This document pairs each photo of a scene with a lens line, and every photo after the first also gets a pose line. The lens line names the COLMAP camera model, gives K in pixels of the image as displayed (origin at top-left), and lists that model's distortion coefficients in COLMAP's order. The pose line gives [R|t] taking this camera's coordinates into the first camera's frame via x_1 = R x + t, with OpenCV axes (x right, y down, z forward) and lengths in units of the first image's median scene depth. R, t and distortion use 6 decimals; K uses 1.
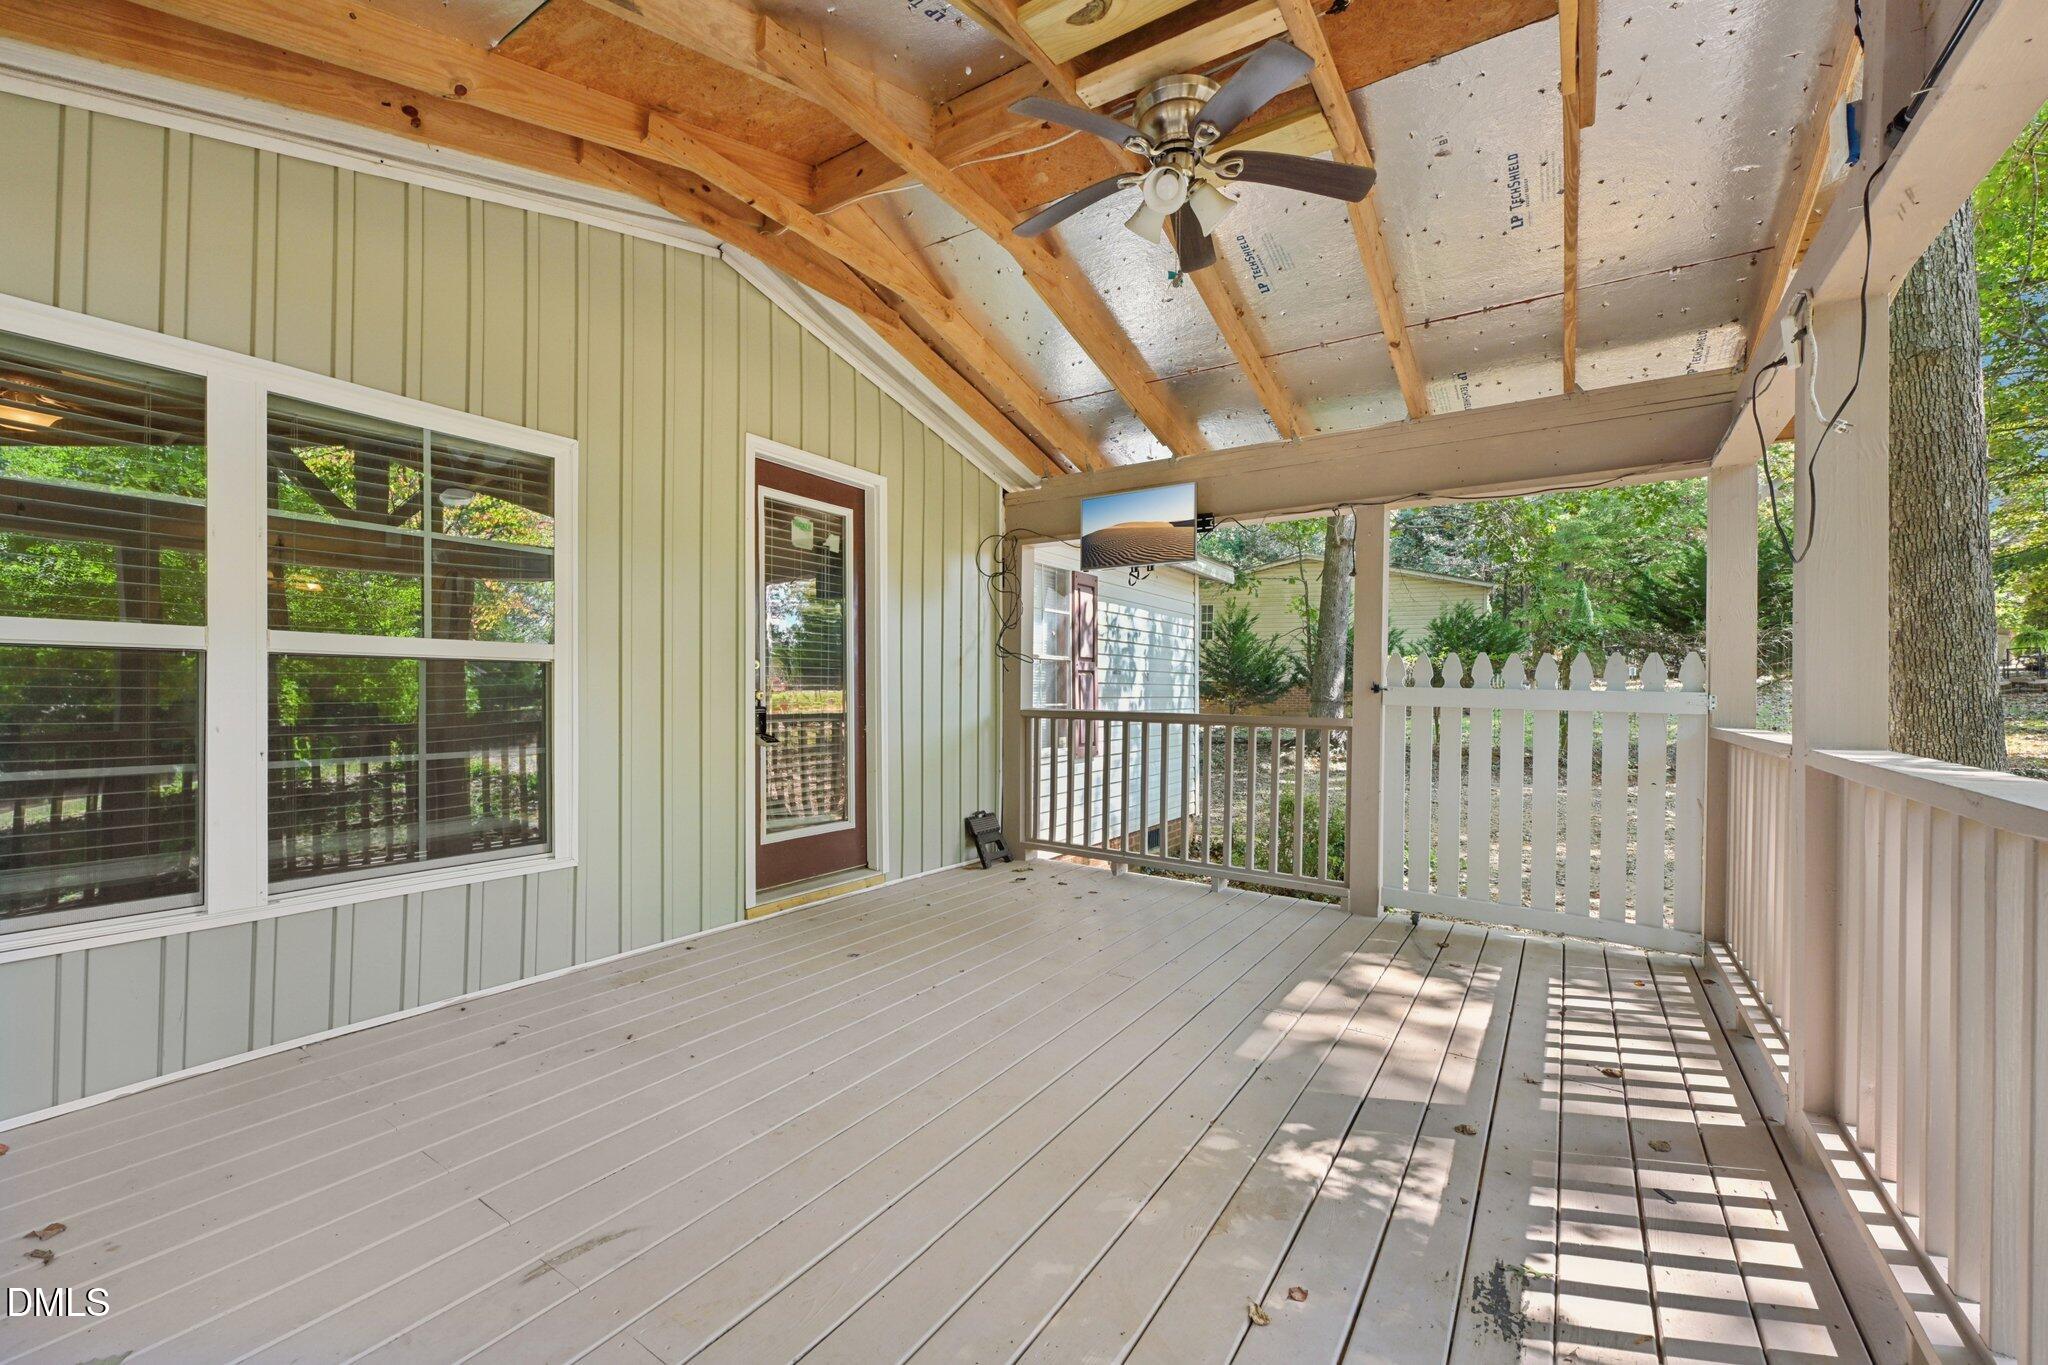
lens RADIAL K [[812.9, 0, 1025.8], [0, 812.9, 689.7], [0, 0, 1]] dist [-0.001447, 0.000028]
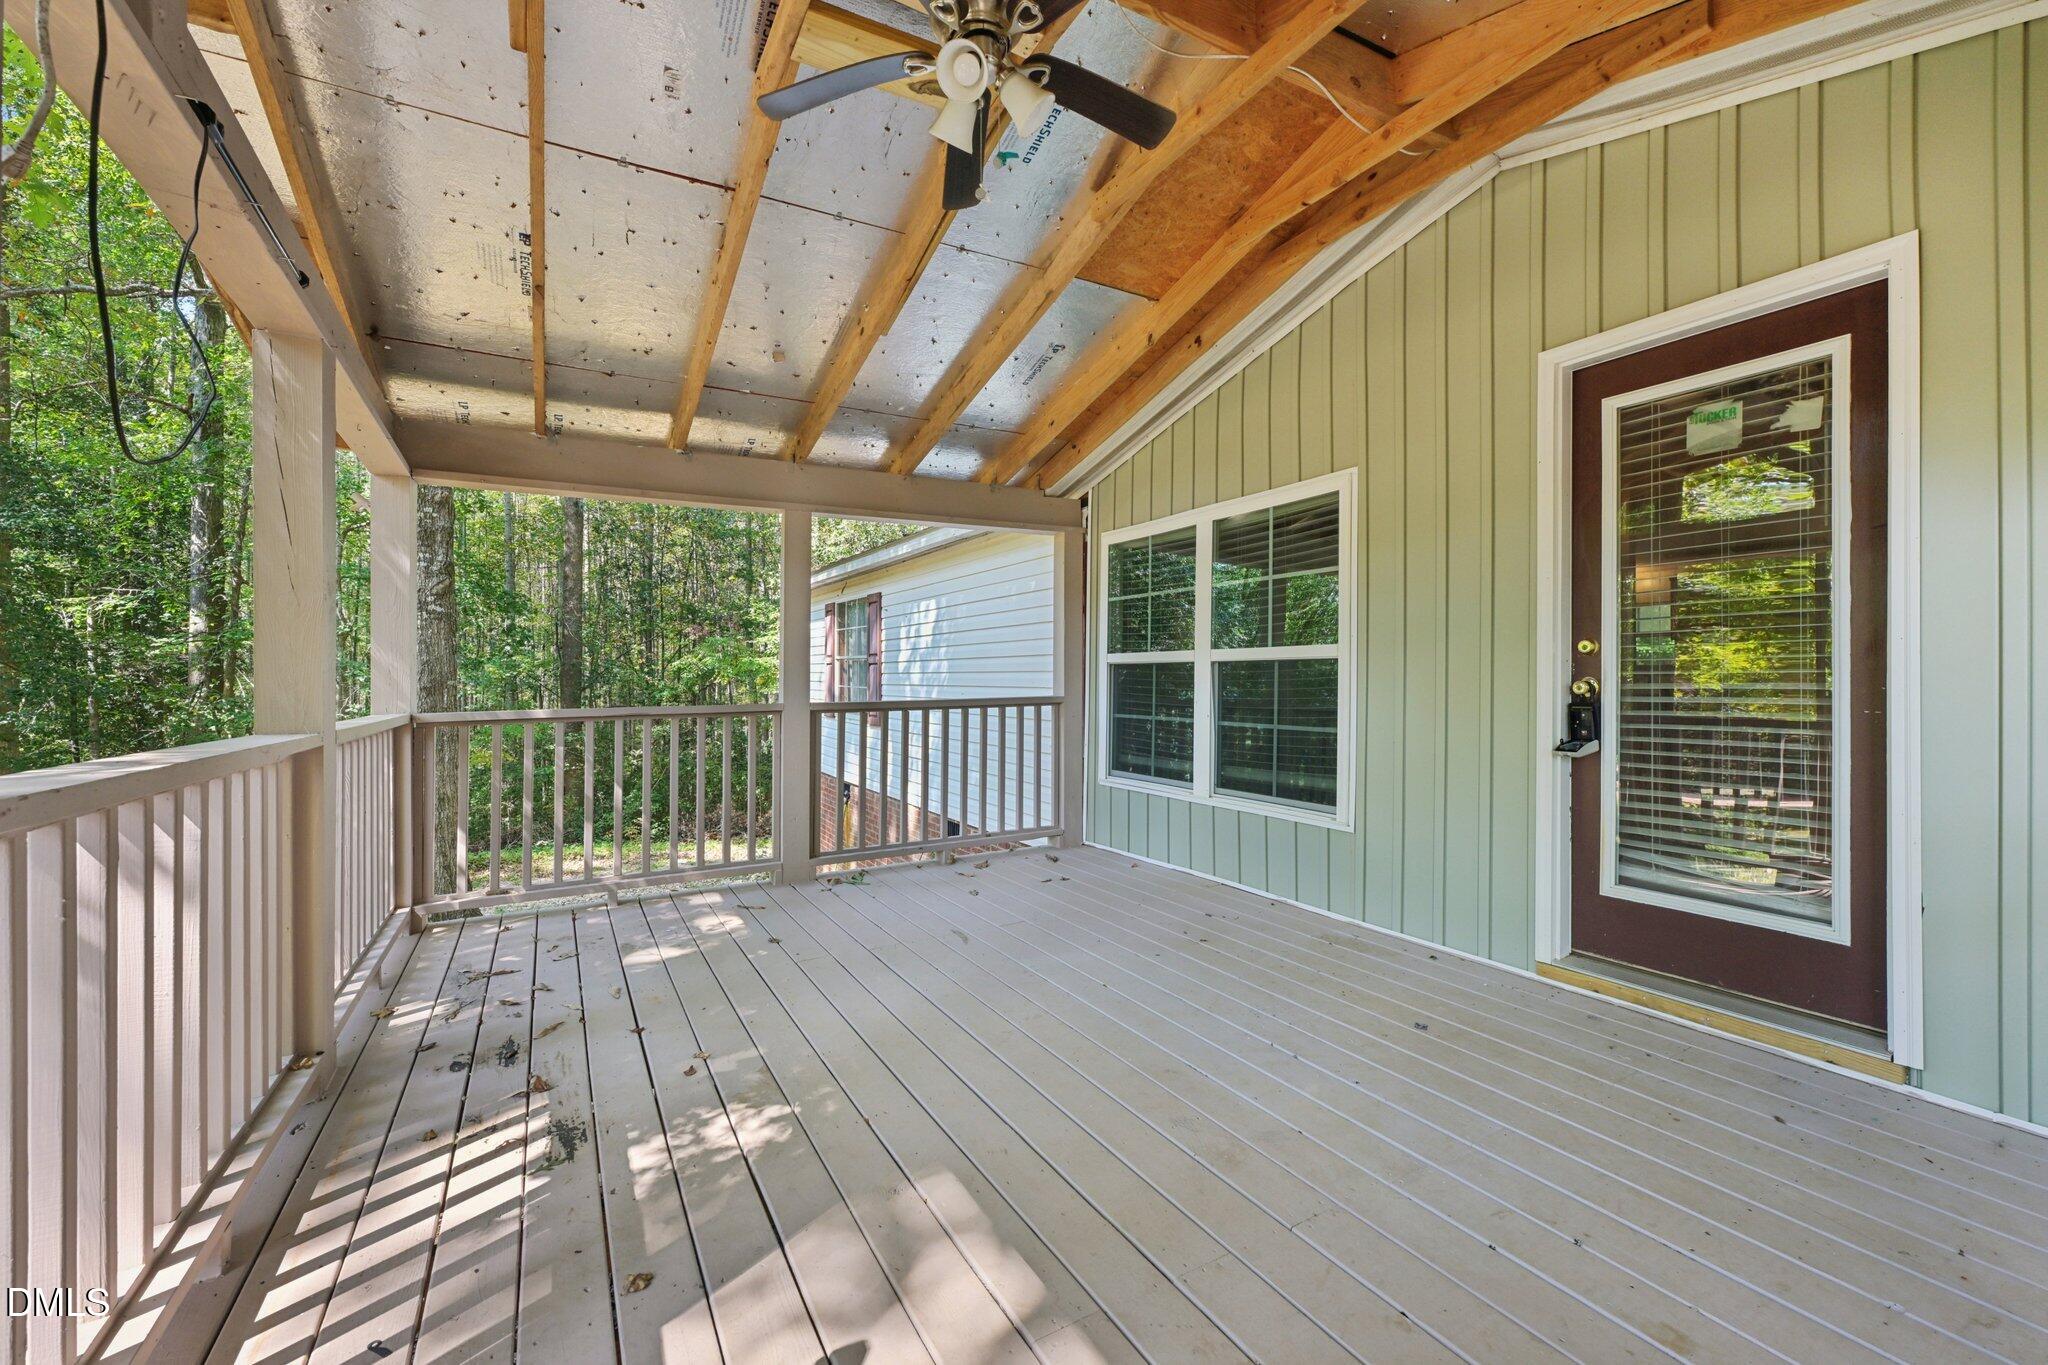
lens RADIAL K [[825.0, 0, 1028.5], [0, 825.0, 667.1], [0, 0, 1]] dist [-0.009054, -0.000262]
pose [[-0.443399, -0.018661, -0.896130, 0.859159], [0.001137, 0.999771, -0.021382, 0.005471], [0.896324, -0.010500, -0.443276, 1.336441]]
